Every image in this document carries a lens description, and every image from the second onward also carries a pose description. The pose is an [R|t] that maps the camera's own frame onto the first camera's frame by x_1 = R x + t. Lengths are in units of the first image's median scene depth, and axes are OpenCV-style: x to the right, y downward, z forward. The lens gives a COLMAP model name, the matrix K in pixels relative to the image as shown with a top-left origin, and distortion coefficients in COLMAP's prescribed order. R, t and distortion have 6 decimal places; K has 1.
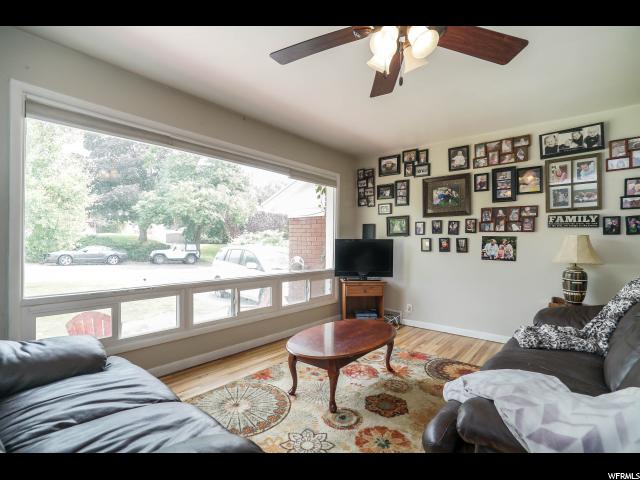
lens RADIAL K [[302.5, 0, 320.0], [0, 302.5, 240.0], [0, 0, 1]] dist [-0.063027, 0.023985]
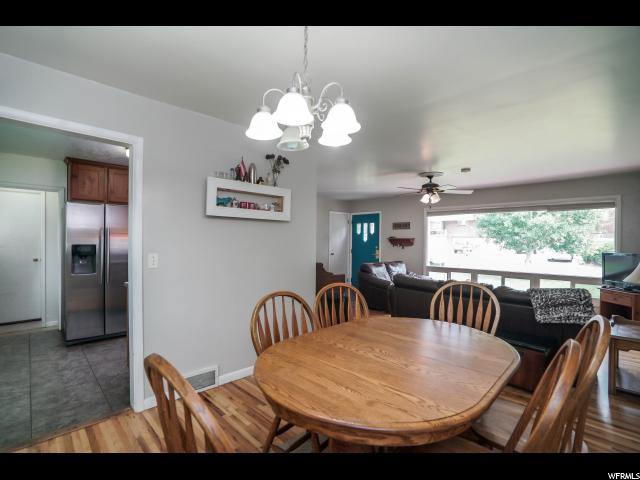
lens RADIAL K [[313.5, 0, 324.6], [0, 313.5, 240.6], [0, 0, 1]] dist [-0.060931, 0.027488]
pose [[-0.086409, -0.009593, -0.996214, 1.580566], [-0.007597, 0.999931, -0.008970, -0.038916], [0.996231, 0.006793, -0.086475, 0.013036]]
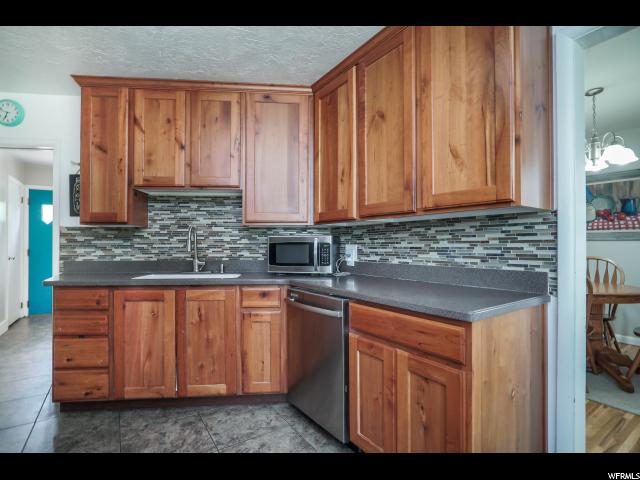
lens RADIAL K [[313.5, 0, 324.6], [0, 313.5, 240.6], [0, 0, 1]] dist [-0.060931, 0.027488]
pose [[0.959757, -0.017038, -0.280316, 0.721010], [0.013802, 0.999813, -0.013512, 0.005957], [0.280494, 0.009100, 0.959813, -0.935376]]
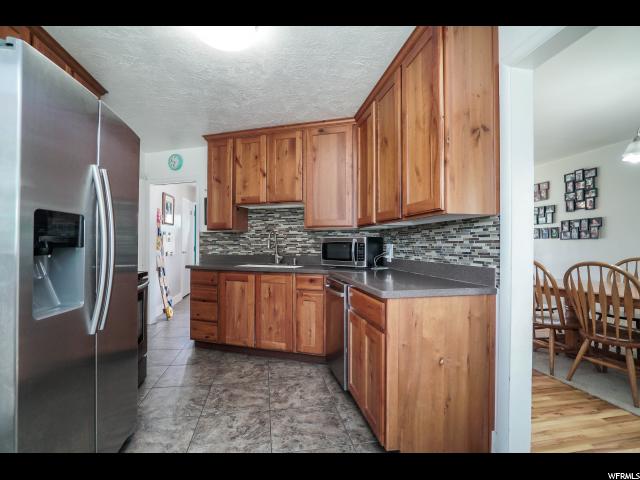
lens RADIAL K [[302.5, 0, 320.0], [0, 302.5, 240.0], [0, 0, 1]] dist [-0.063027, 0.023985]
pose [[0.769662, -0.018610, -0.638180, 0.957411], [0.008113, 0.999779, -0.019370, 0.009488], [0.638400, 0.009731, 0.769643, -0.982639]]
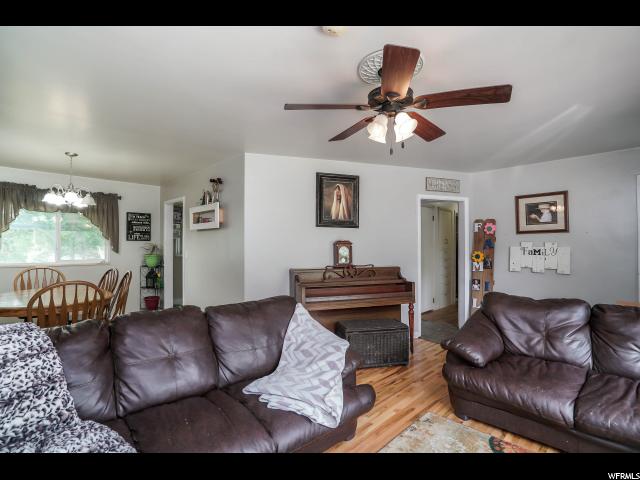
lens RADIAL K [[322.7, 0, 320.0], [0, 322.7, 240.0], [0, 0, 1]] dist [-0.026035, 0.000000]
pose [[-0.994414, -0.011713, 0.104900, 0.131100], [-0.014218, 0.999631, -0.023164, -0.033304], [-0.104590, -0.024526, -0.994213, 0.975197]]
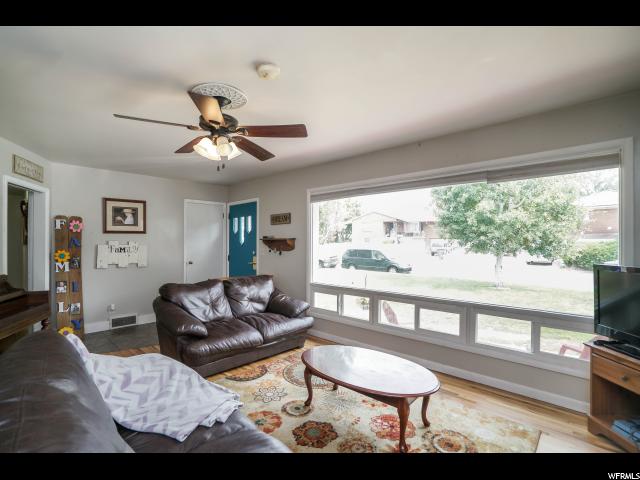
lens RADIAL K [[313.5, 0, 324.6], [0, 313.5, 240.6], [0, 0, 1]] dist [-0.060931, 0.027488]
pose [[-0.049672, -0.018321, -0.998598, 0.740830], [-0.000807, 0.999832, -0.018303, -0.043707], [0.998765, -0.000103, -0.049678, 0.634092]]
